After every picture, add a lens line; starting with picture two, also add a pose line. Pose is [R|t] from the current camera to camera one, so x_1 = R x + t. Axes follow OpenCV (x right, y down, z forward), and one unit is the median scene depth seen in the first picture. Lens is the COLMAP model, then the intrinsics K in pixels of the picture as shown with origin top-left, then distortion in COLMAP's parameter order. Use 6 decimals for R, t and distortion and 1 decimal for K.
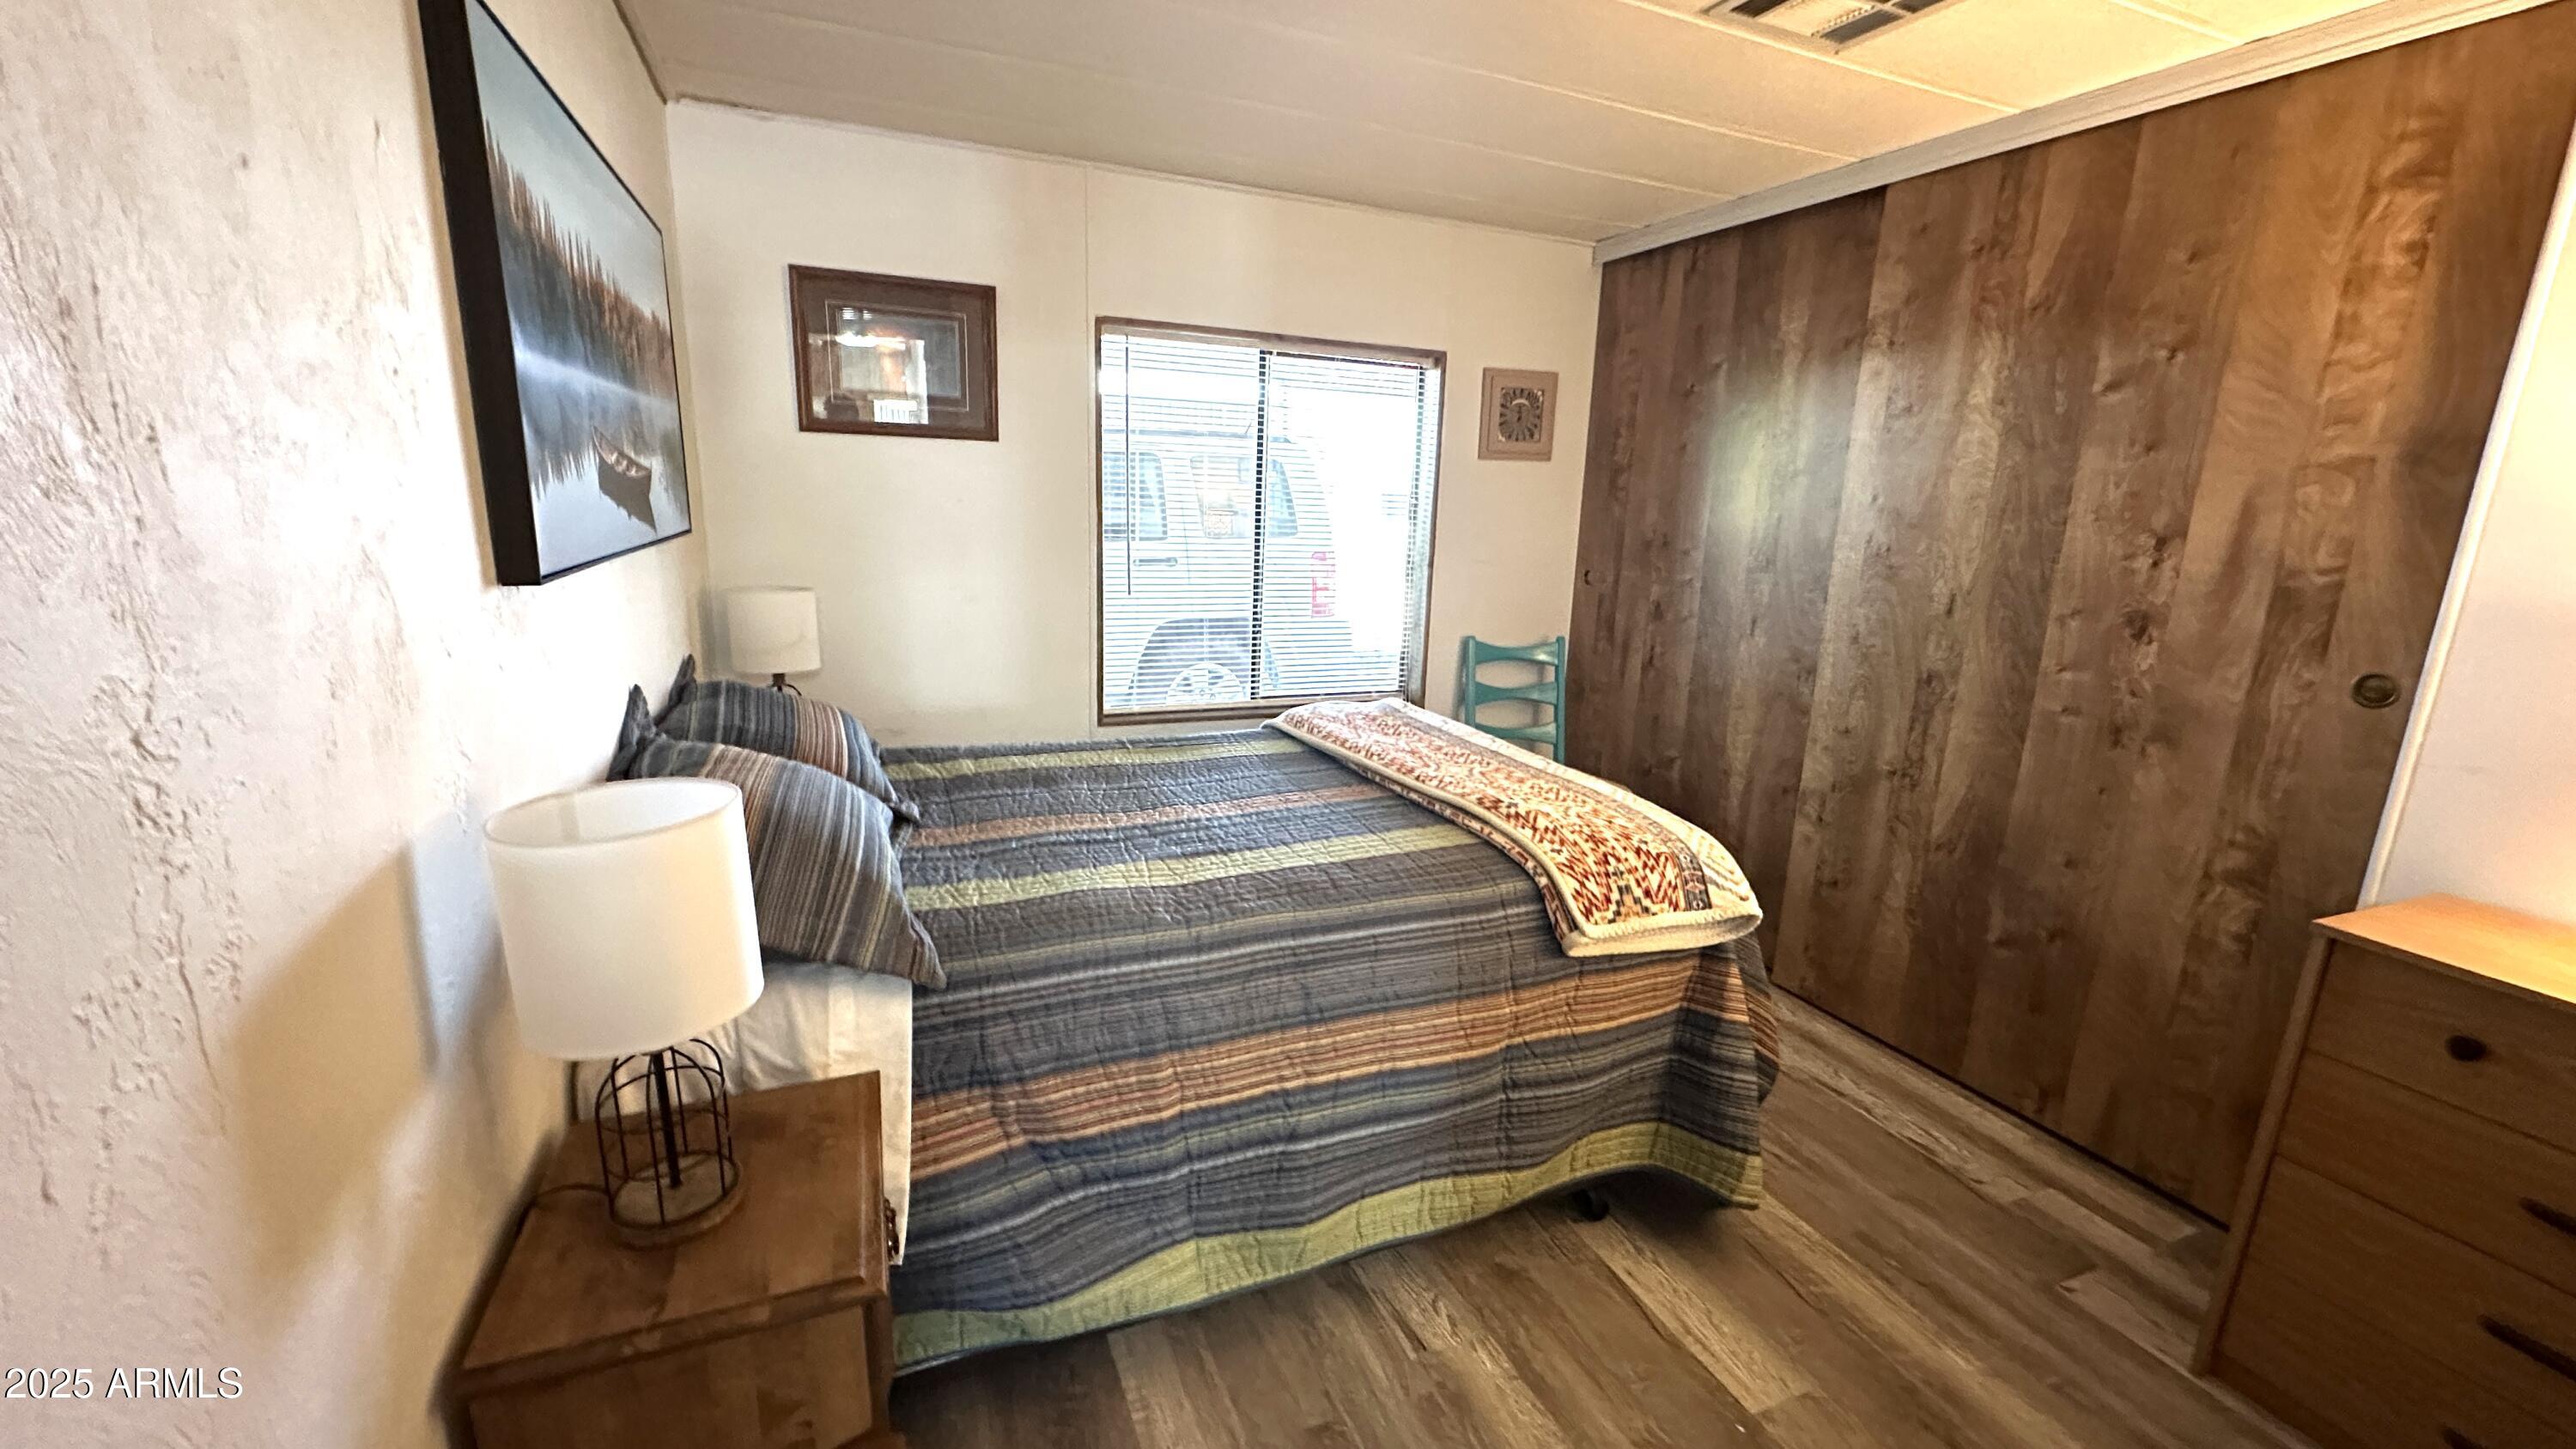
lens RADIAL K [[1025.7, 0, 1291.9], [0, 1025.7, 731.1], [0, 0, 1]] dist [-0.002615, -0.000362]
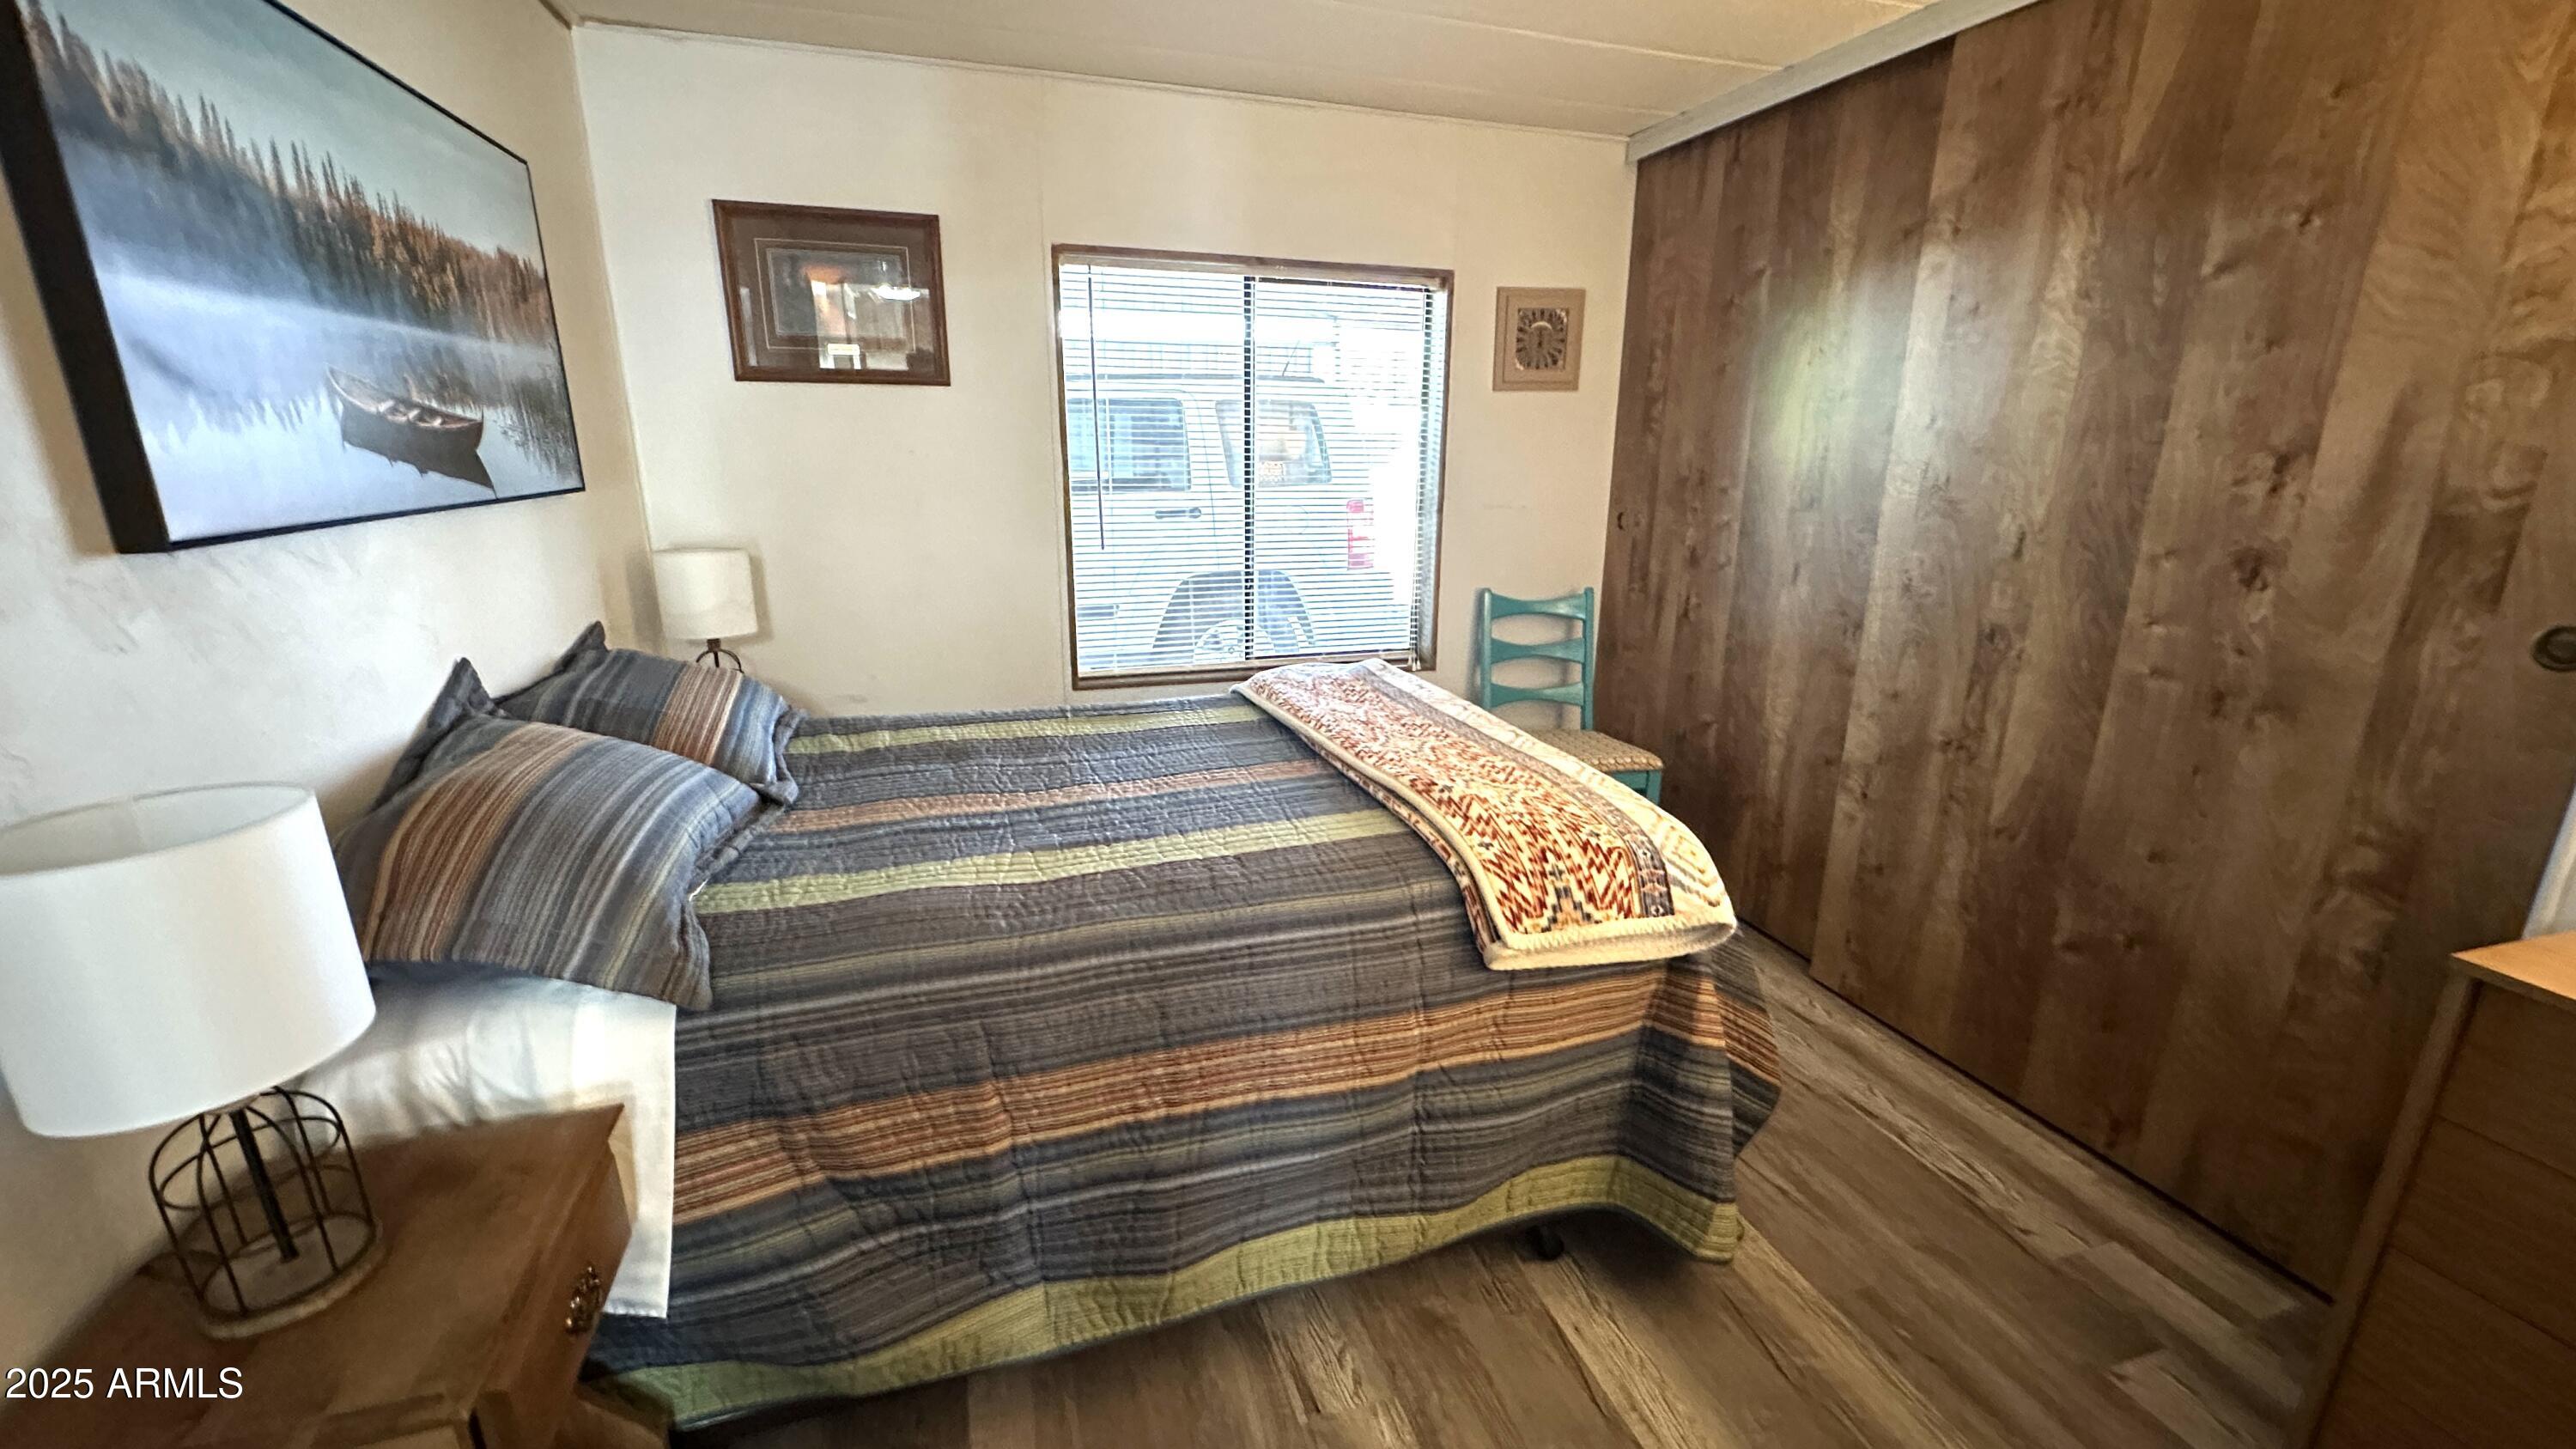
lens RADIAL K [[1031.6, 0, 1286.3], [0, 1031.6, 730.1], [0, 0, 1]] dist [-0.001938, 0.000409]
pose [[0.995576, -0.000613, -0.093958, 0.161224], [0.004809, 0.999000, 0.044441, -0.016127], [0.093837, -0.044696, 0.994584, 0.127193]]
